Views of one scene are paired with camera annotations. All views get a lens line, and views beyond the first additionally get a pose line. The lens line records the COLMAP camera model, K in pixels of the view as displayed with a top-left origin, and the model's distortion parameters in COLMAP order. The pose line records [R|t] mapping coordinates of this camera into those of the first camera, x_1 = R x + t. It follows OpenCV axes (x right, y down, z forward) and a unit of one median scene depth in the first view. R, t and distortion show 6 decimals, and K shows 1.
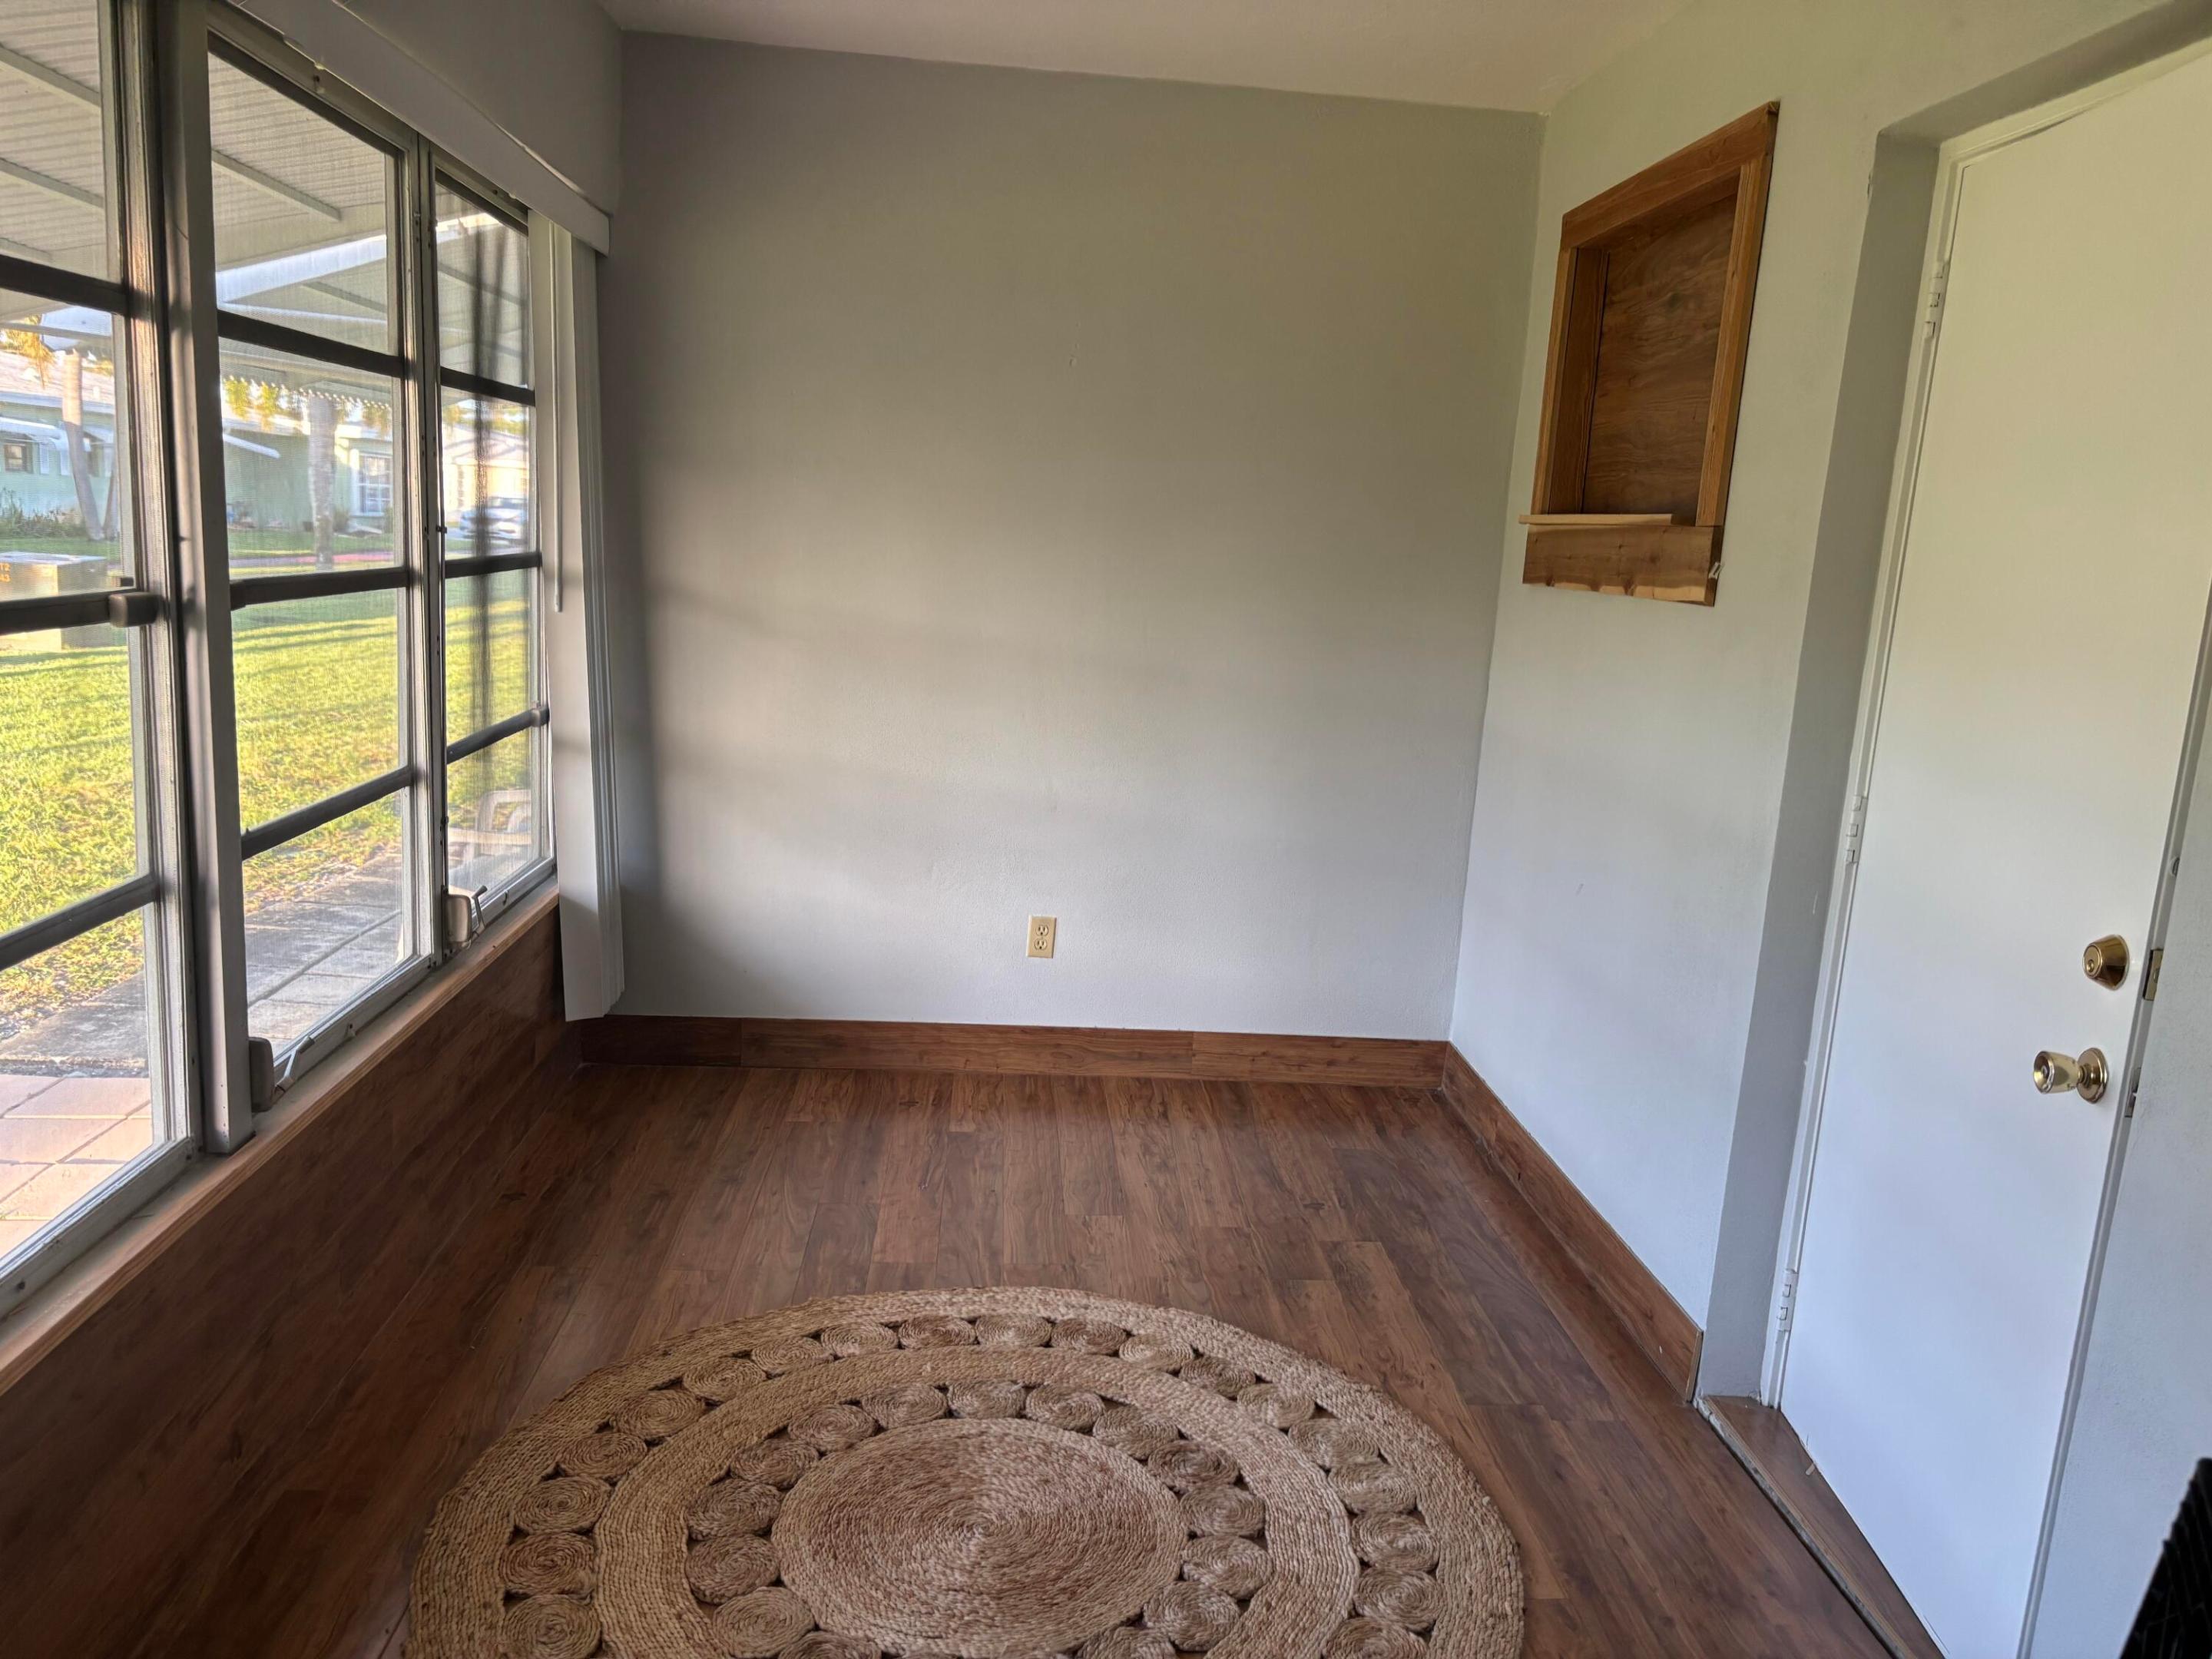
lens RADIAL K [[1672.0, 0, 1107.8], [0, 1672.0, 848.8], [0, 0, 1]] dist [0.049582, -0.050874]
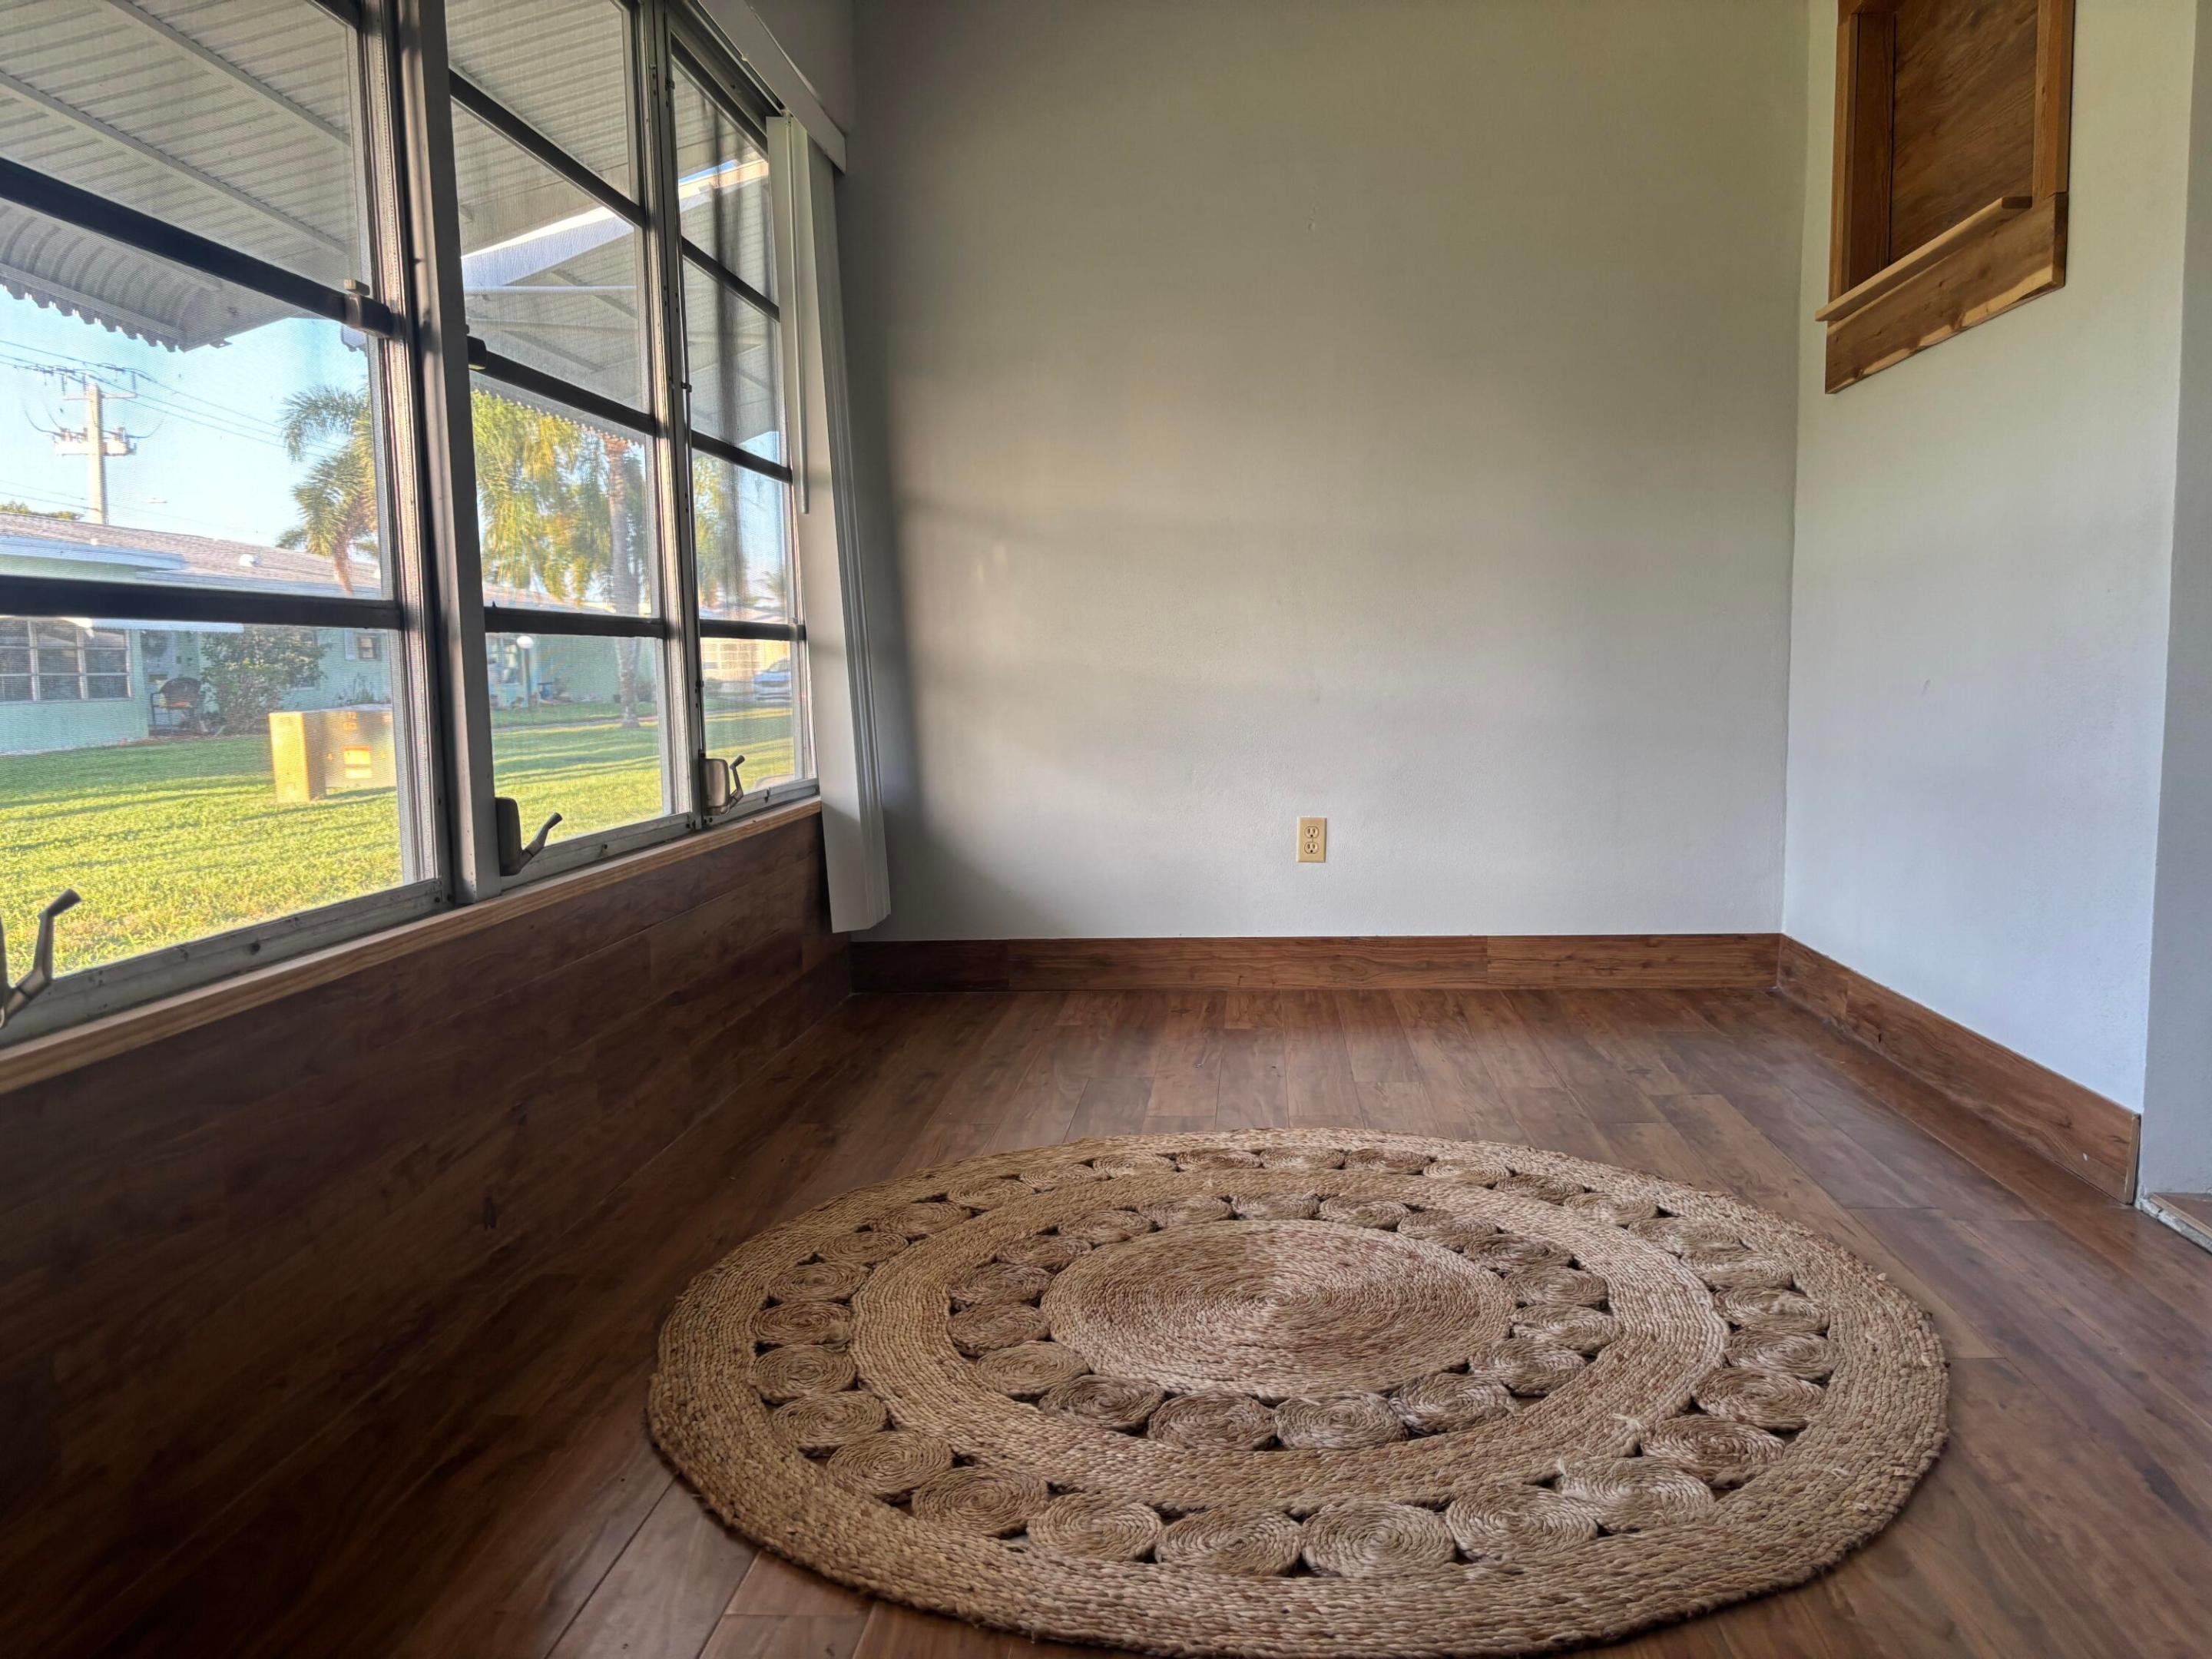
lens RADIAL K [[1672.0, 0, 1105.9], [0, 1672.0, 841.2], [0, 0, 1]] dist [0.049582, -0.050874]
pose [[0.984965, -0.061970, -0.161257, -0.004365], [0.047215, 0.994473, -0.093778, 0.192771], [0.166177, 0.084754, 0.982447, 0.081560]]
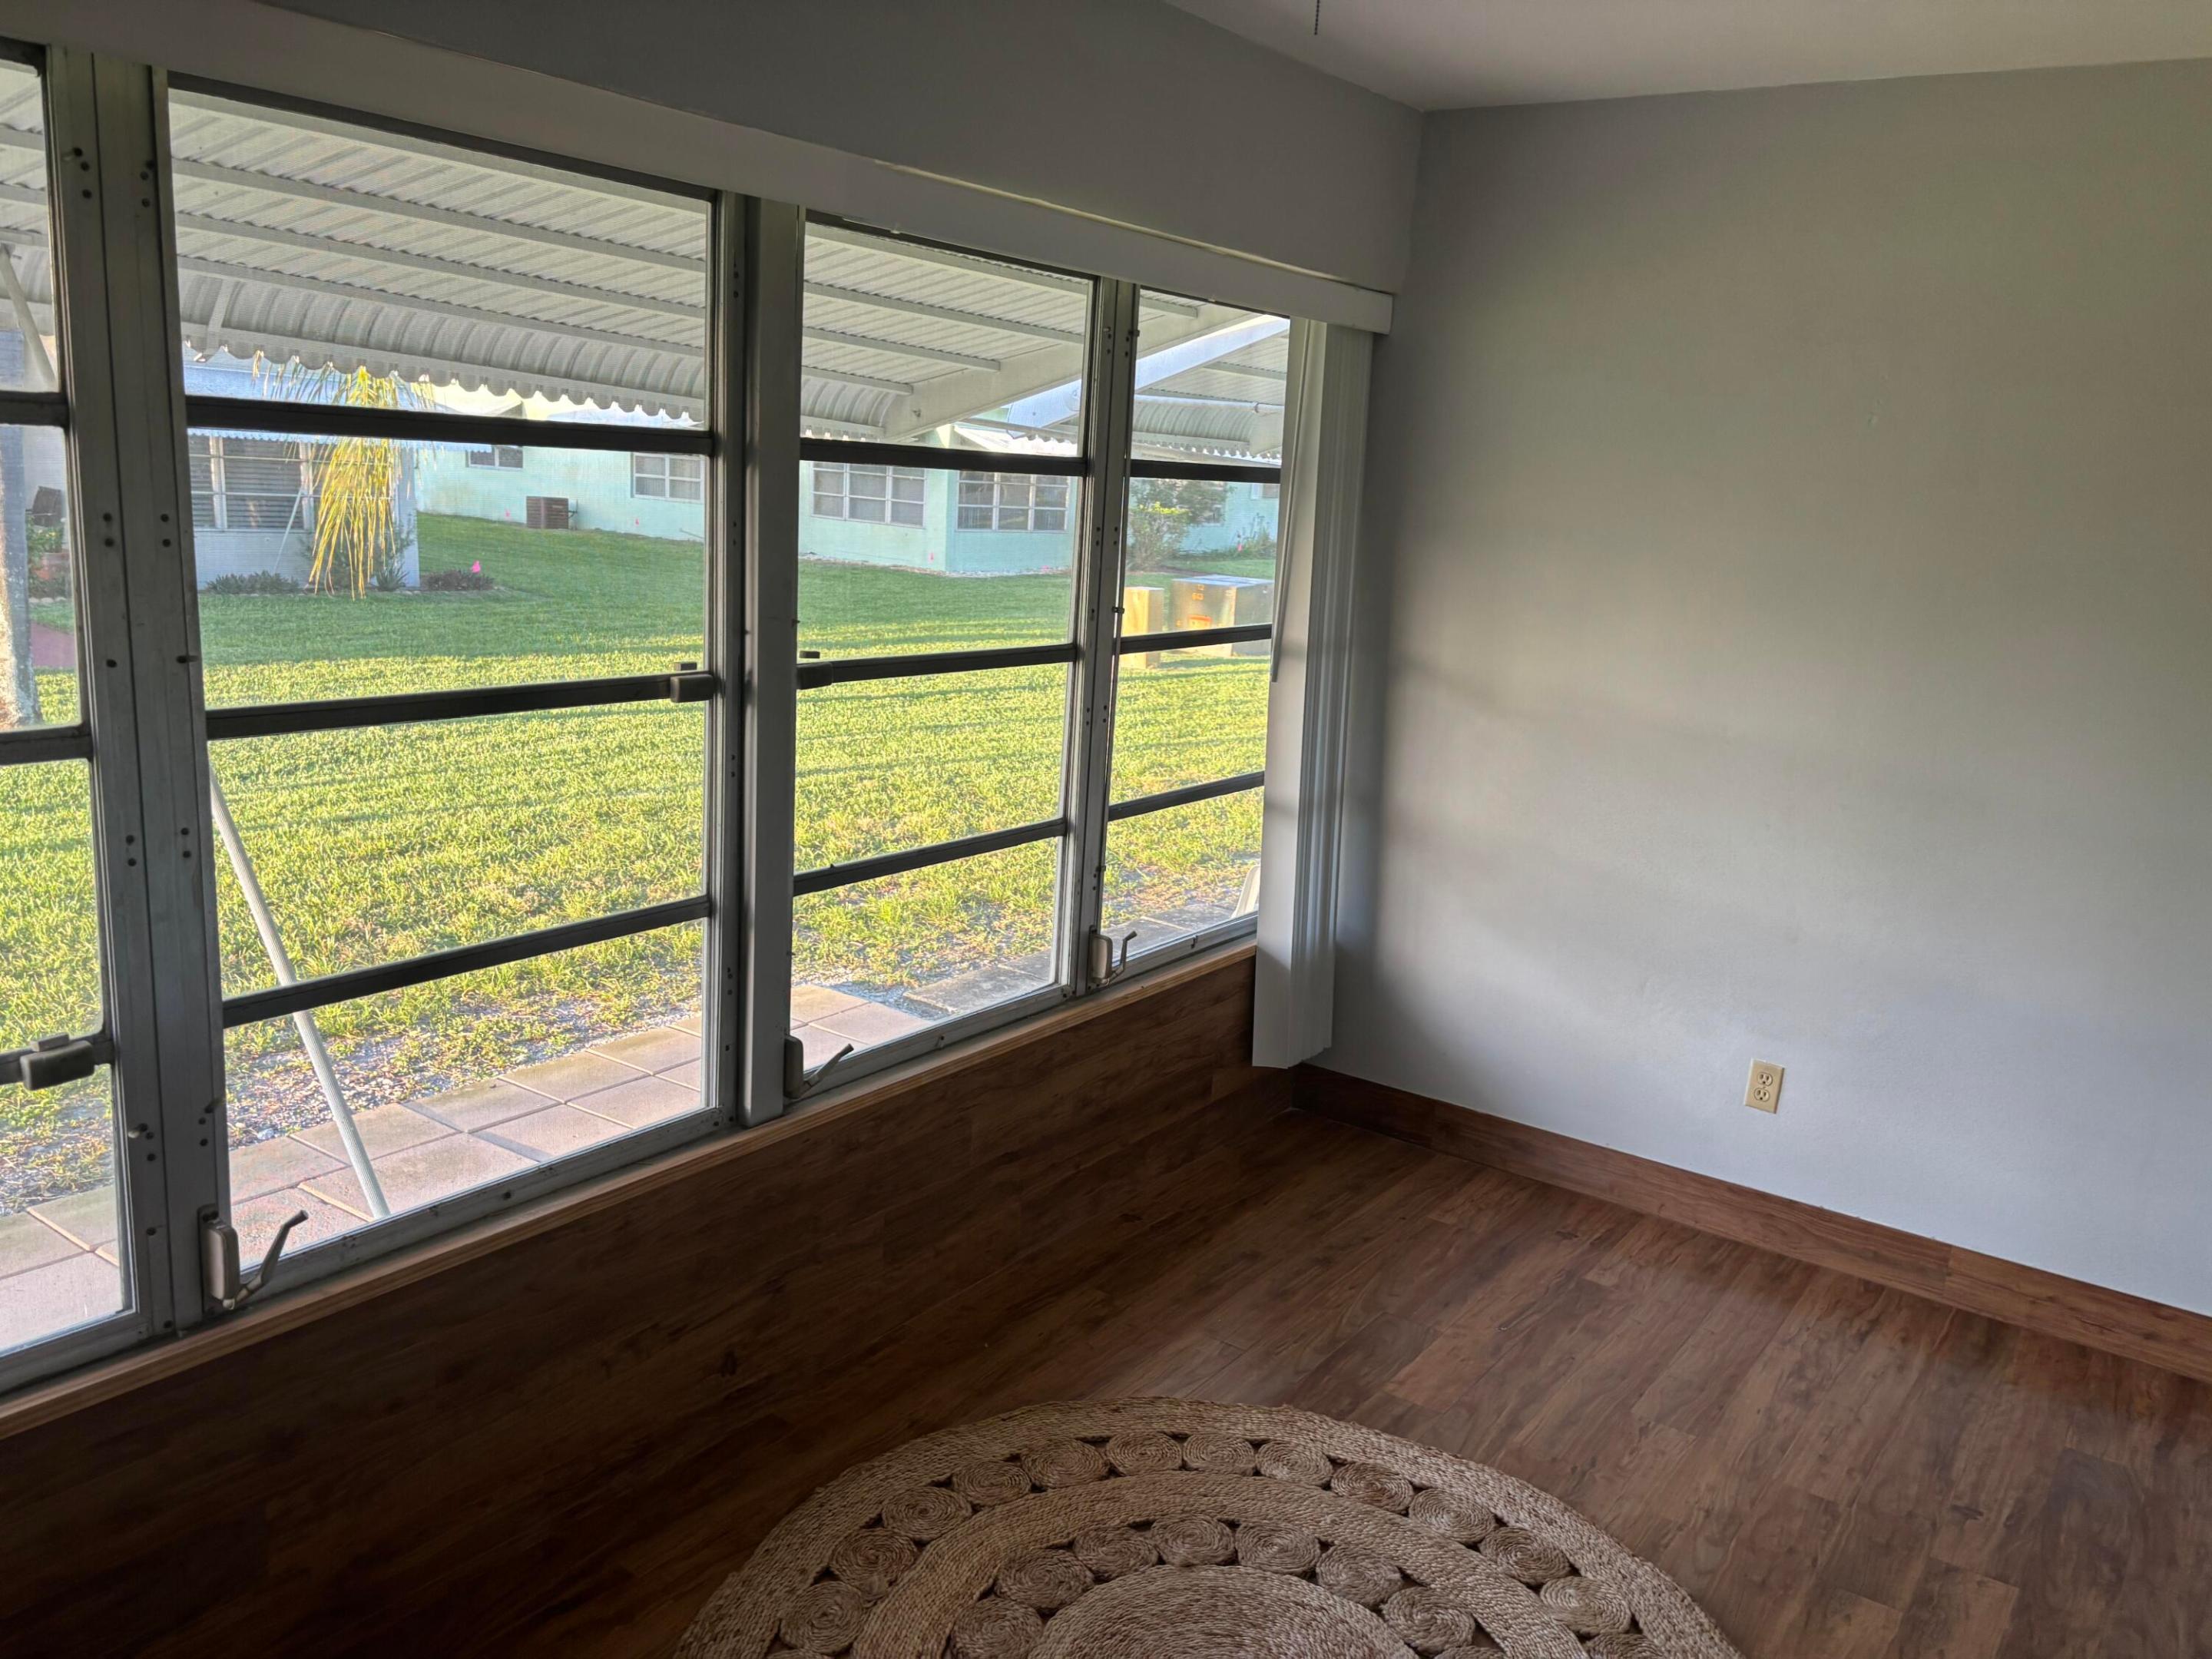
lens RADIAL K [[1672.0, 0, 1102.3], [0, 1672.0, 851.6], [0, 0, 1]] dist [0.049582, -0.050874]
pose [[0.770628, 0.130308, -0.623821, 0.312945], [-0.135900, 0.989958, 0.038907, -0.076185], [0.622626, 0.054795, 0.780599, 0.151798]]
